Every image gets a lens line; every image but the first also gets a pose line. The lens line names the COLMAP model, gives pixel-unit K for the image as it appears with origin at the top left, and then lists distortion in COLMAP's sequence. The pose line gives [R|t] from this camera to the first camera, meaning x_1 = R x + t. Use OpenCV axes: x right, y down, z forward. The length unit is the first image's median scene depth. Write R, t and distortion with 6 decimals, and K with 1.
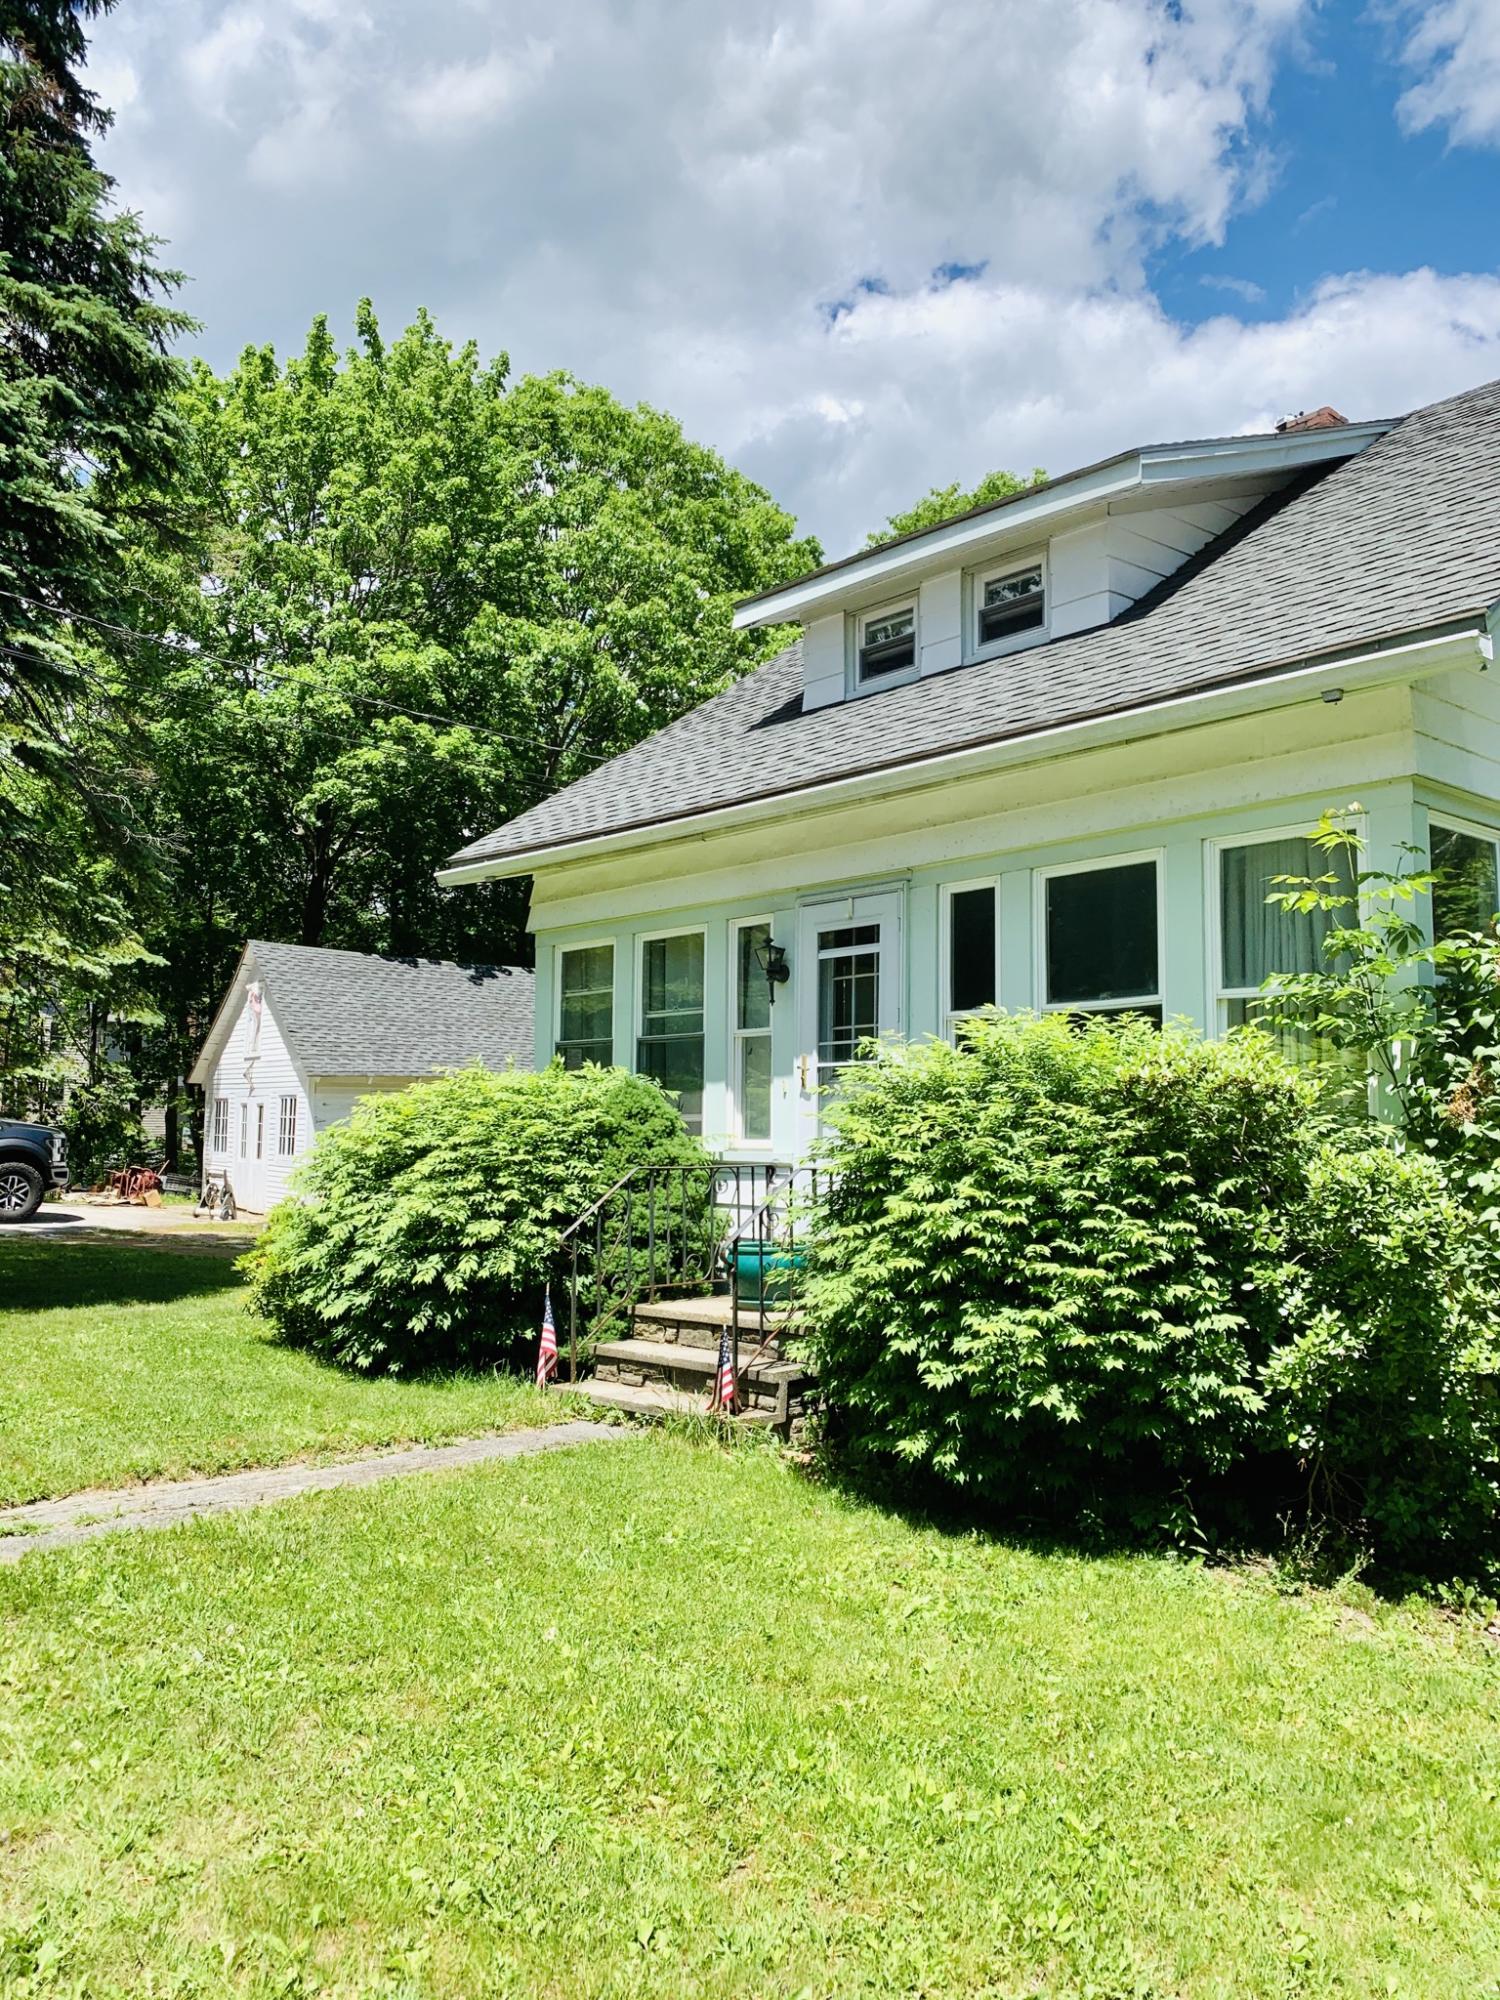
lens RADIAL K [[1522.3, 0, 740.3], [0, 1522.3, 1005.3], [0, 0, 1]] dist [0.066207, -0.092649]
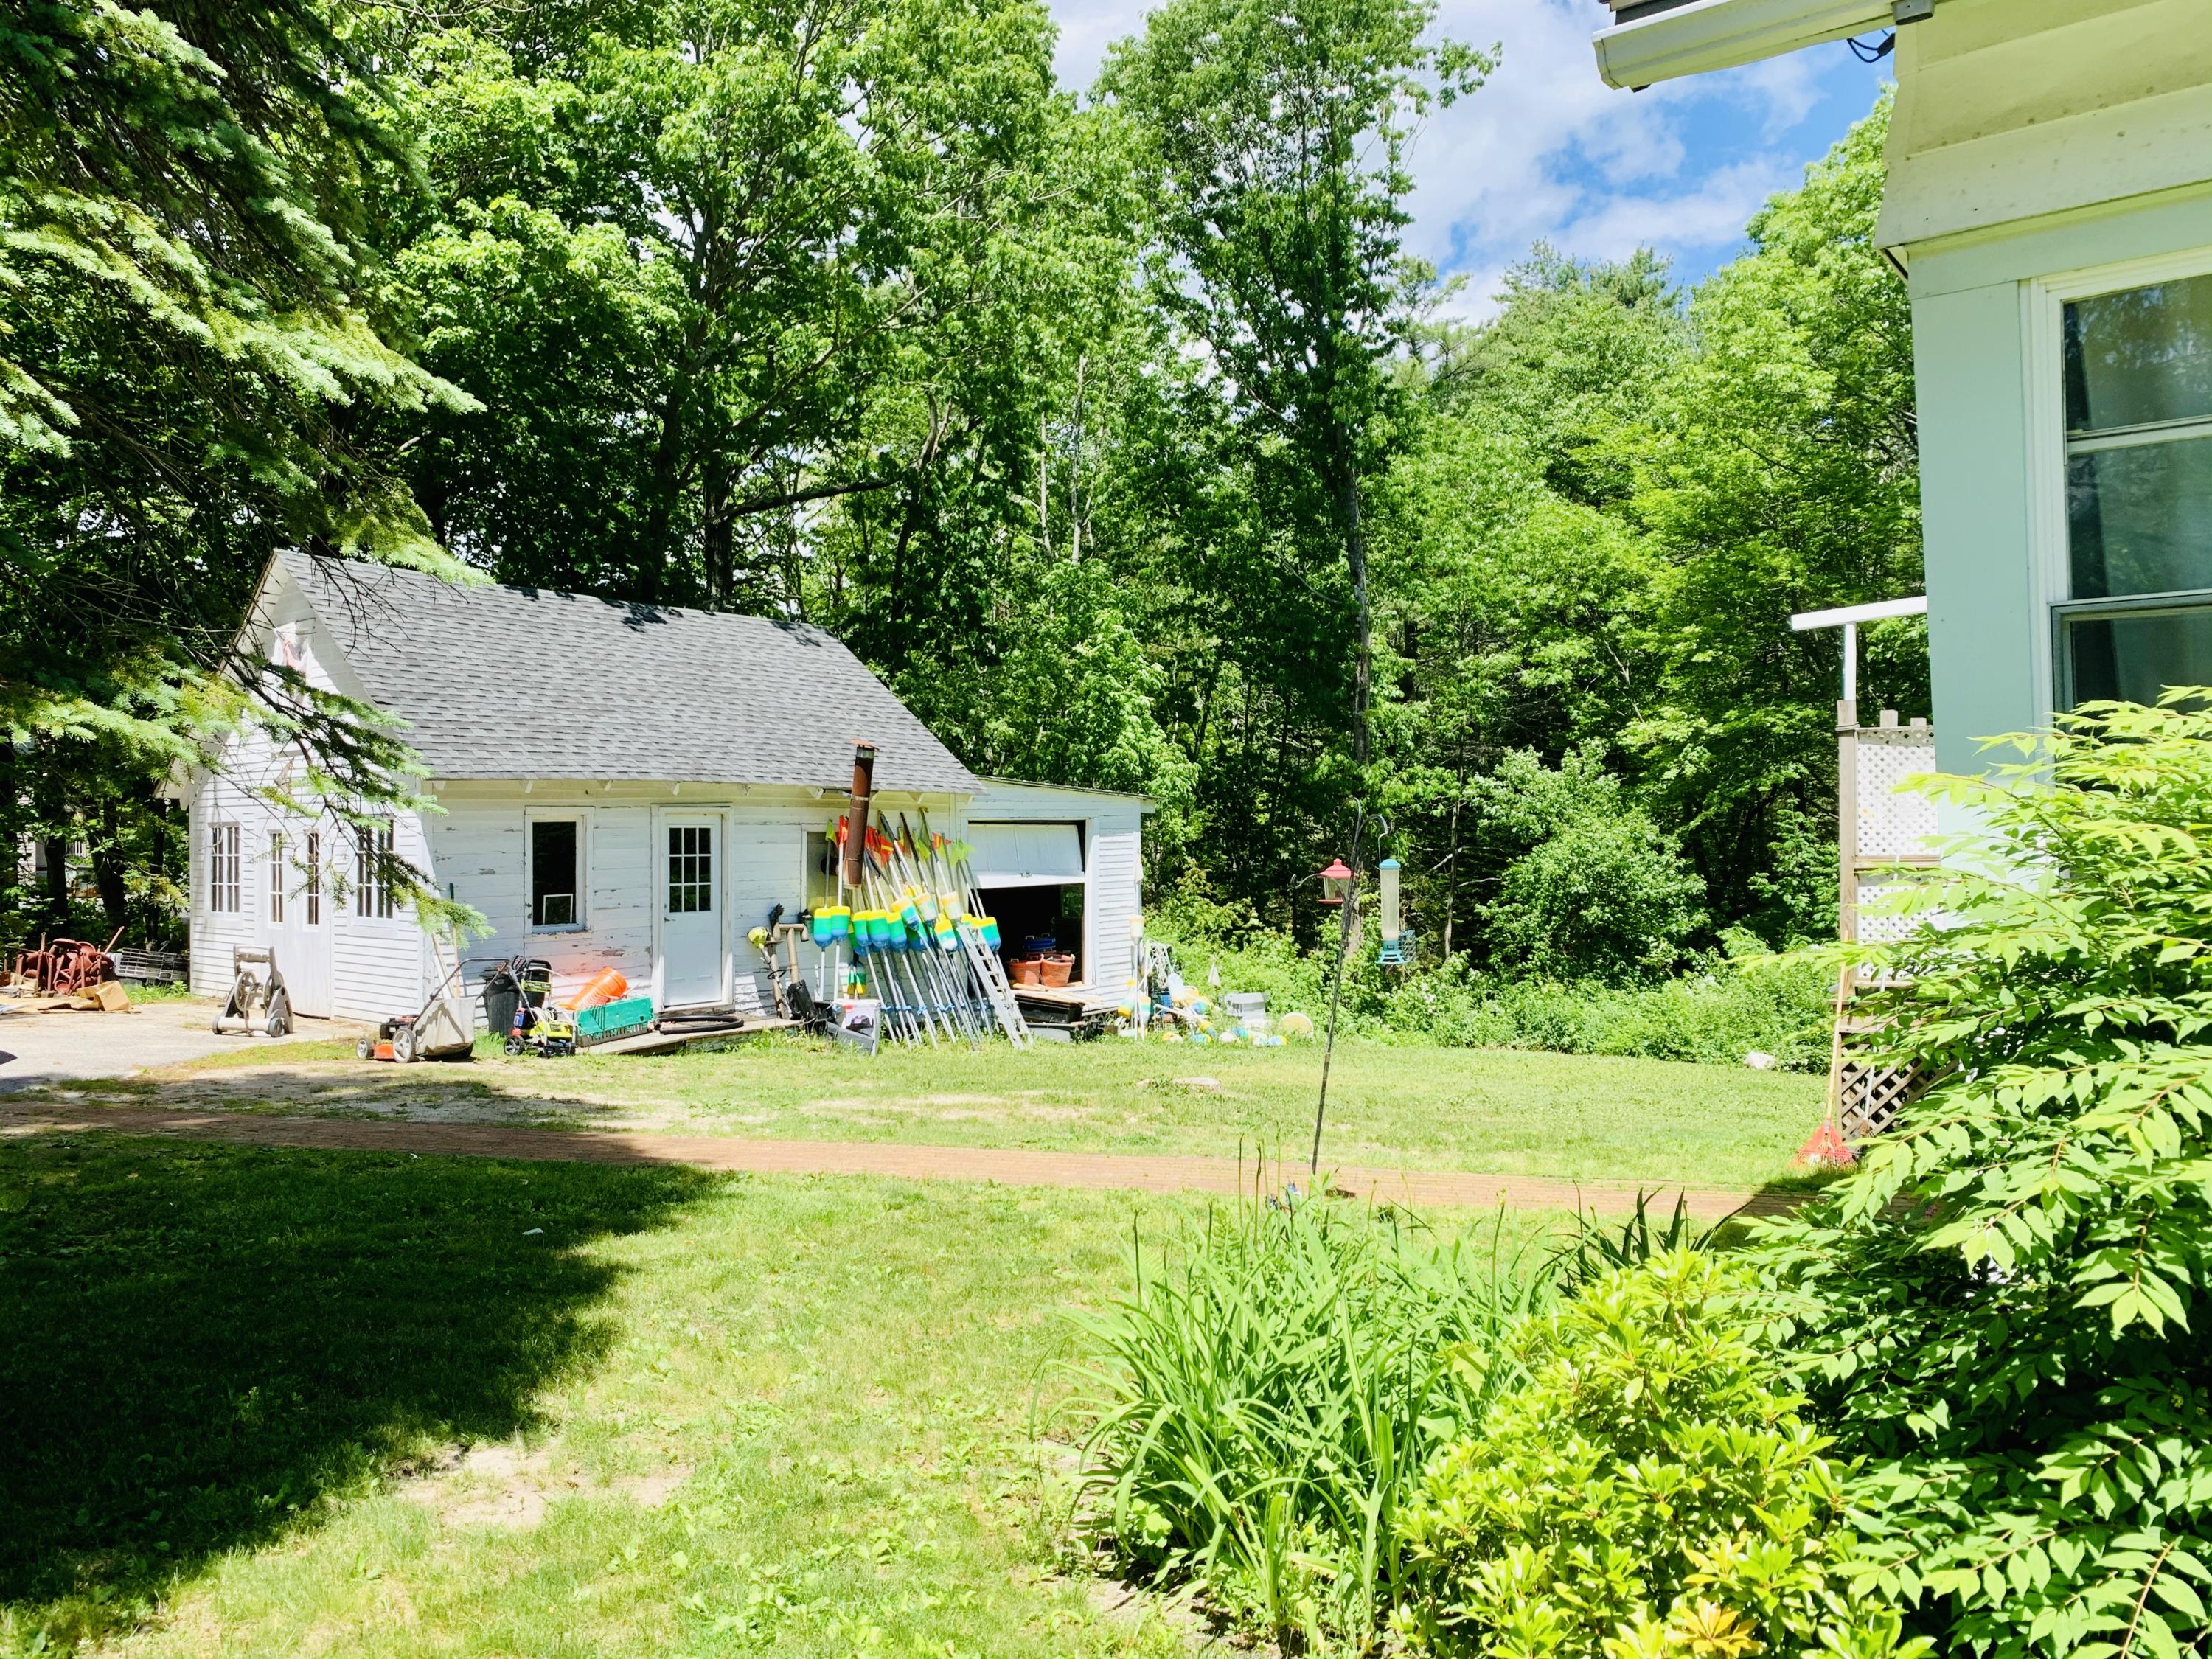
lens RADIAL K [[1683.6, 0, 1109.7], [0, 1683.6, 814.4], [0, 0, 1]] dist [0.066207, -0.092649]
pose [[0.974951, -0.016895, 0.221776, -0.427652], [0.003068, 0.998037, 0.062545, 0.050544], [-0.222398, -0.060298, 0.973090, 0.807710]]
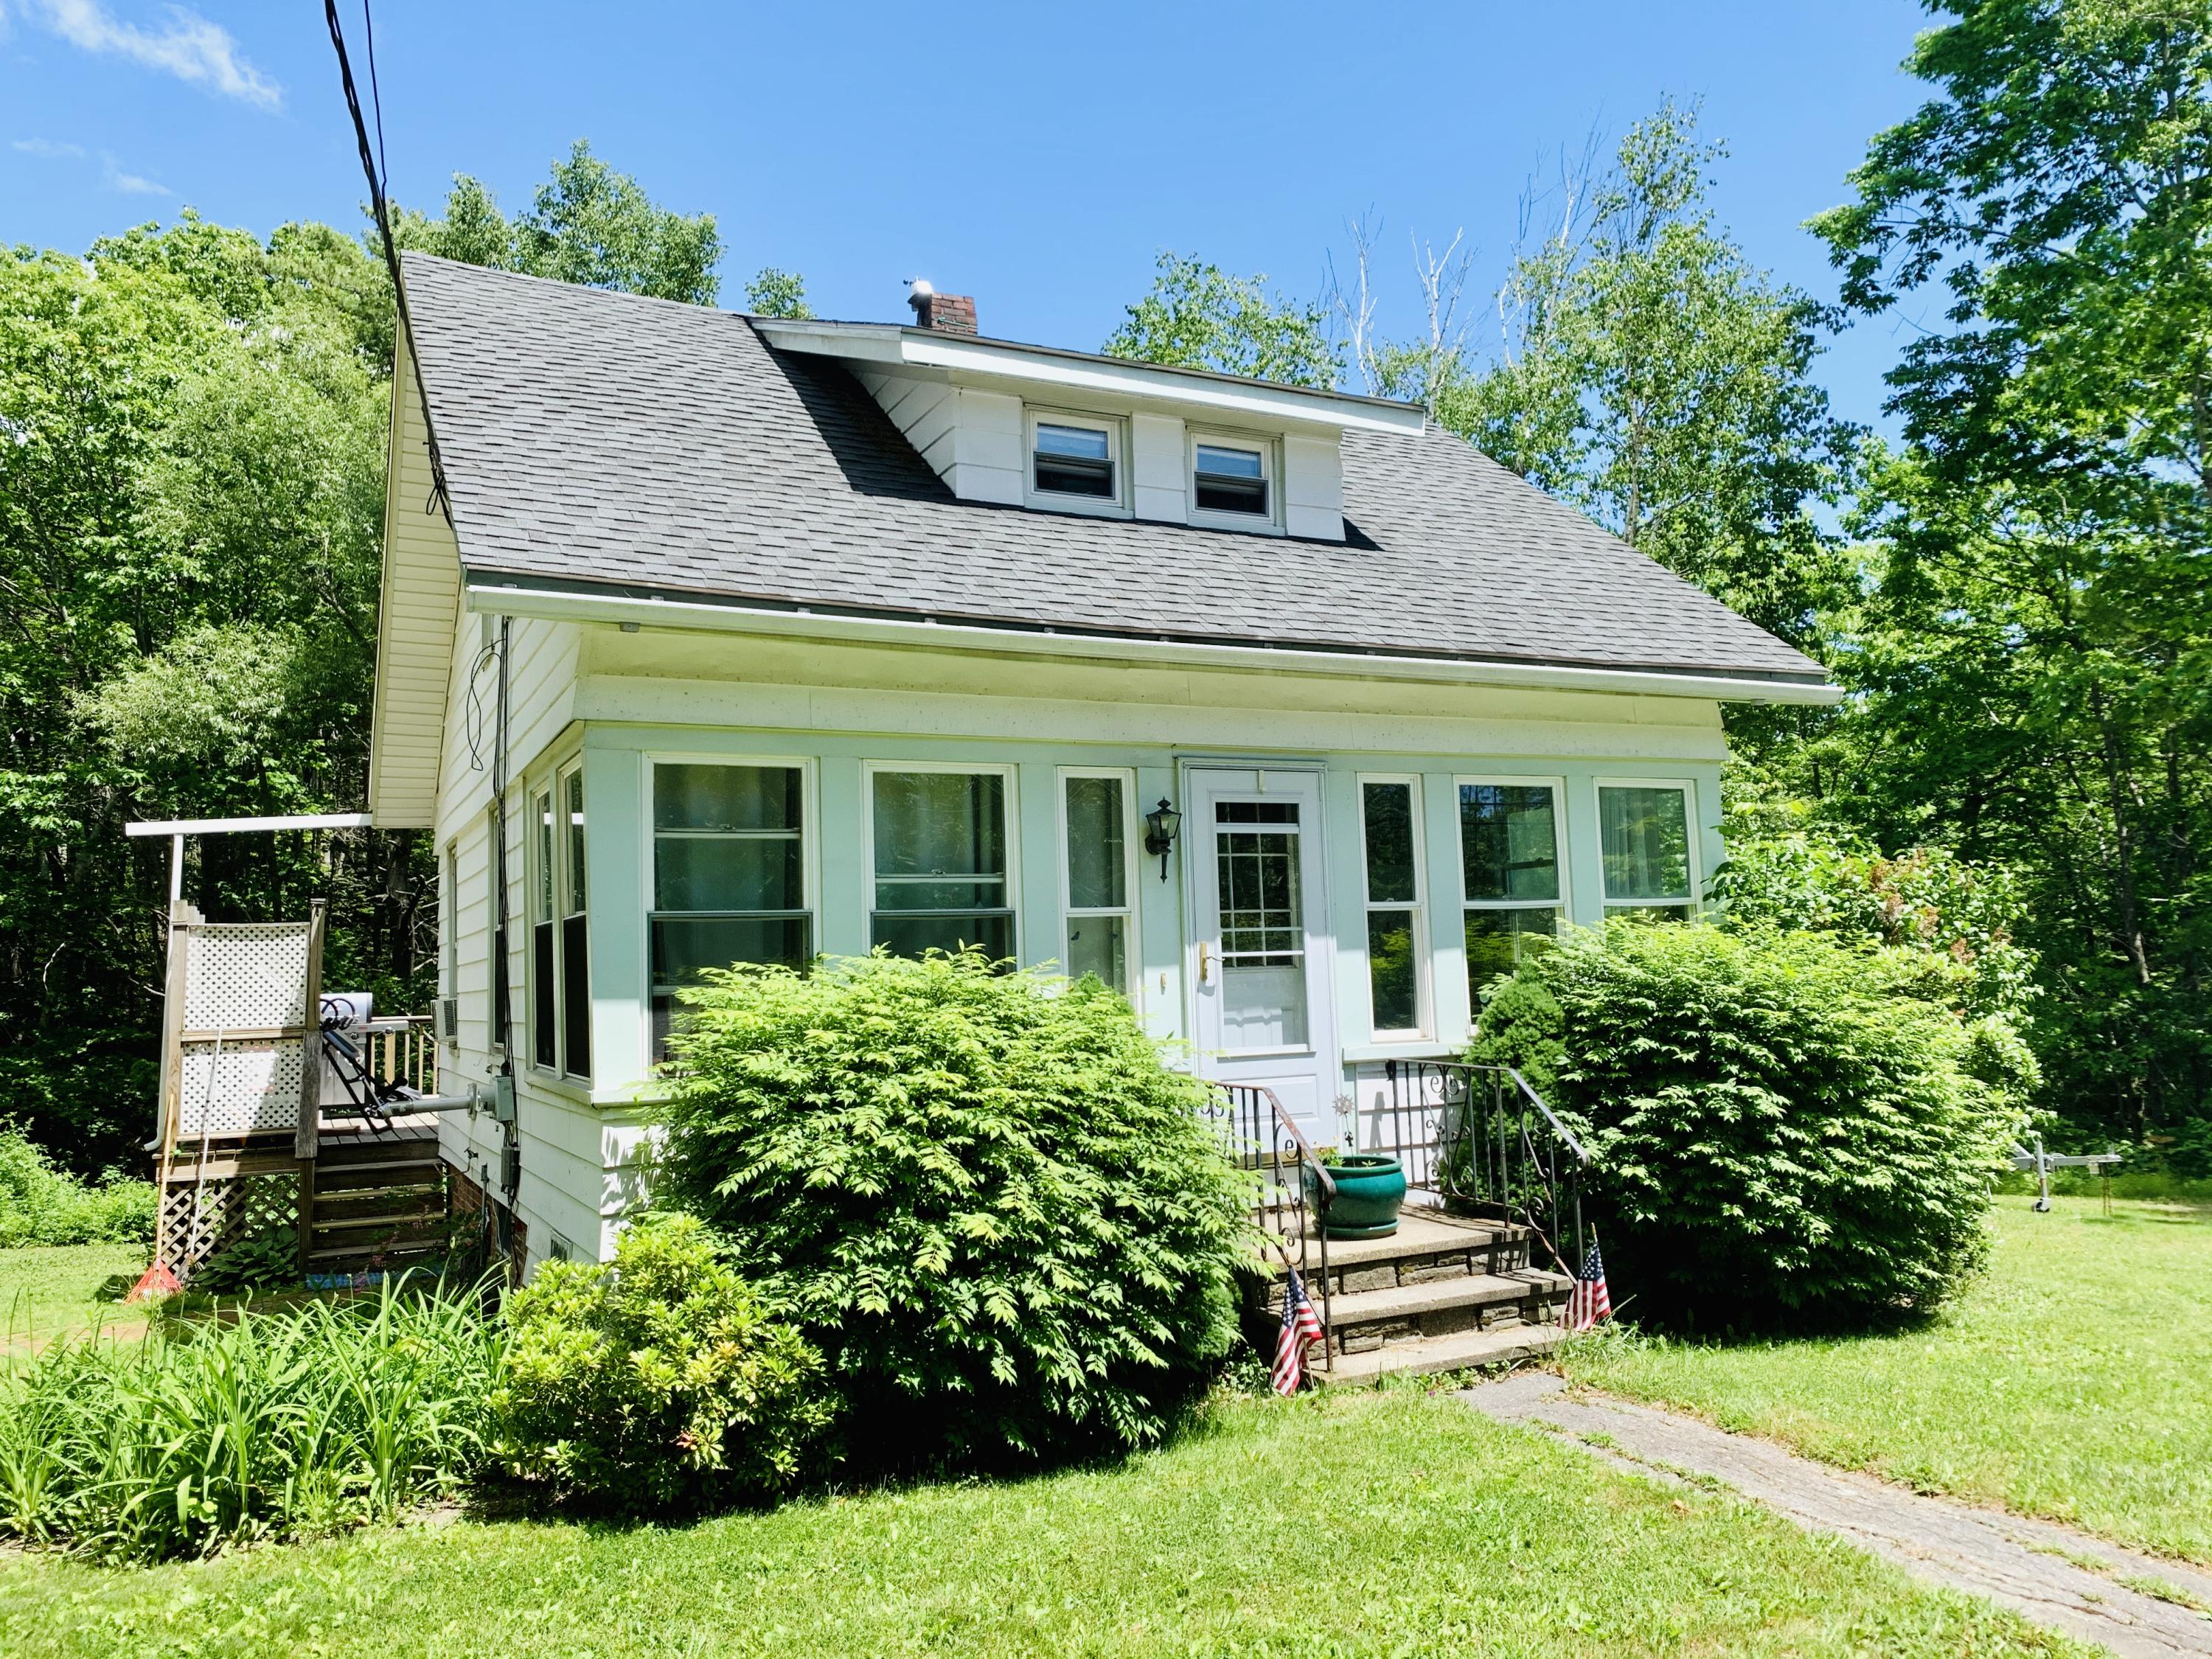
lens RADIAL K [[1683.6, 0, 1106.0], [0, 1683.6, 832.8], [0, 0, 1]] dist [0.066207, -0.092649]
pose [[0.266749, 0.062012, 0.961769, -0.816742], [-0.055023, 0.997280, -0.049041, 0.018730], [-0.962194, -0.039838, 0.269436, 0.732743]]
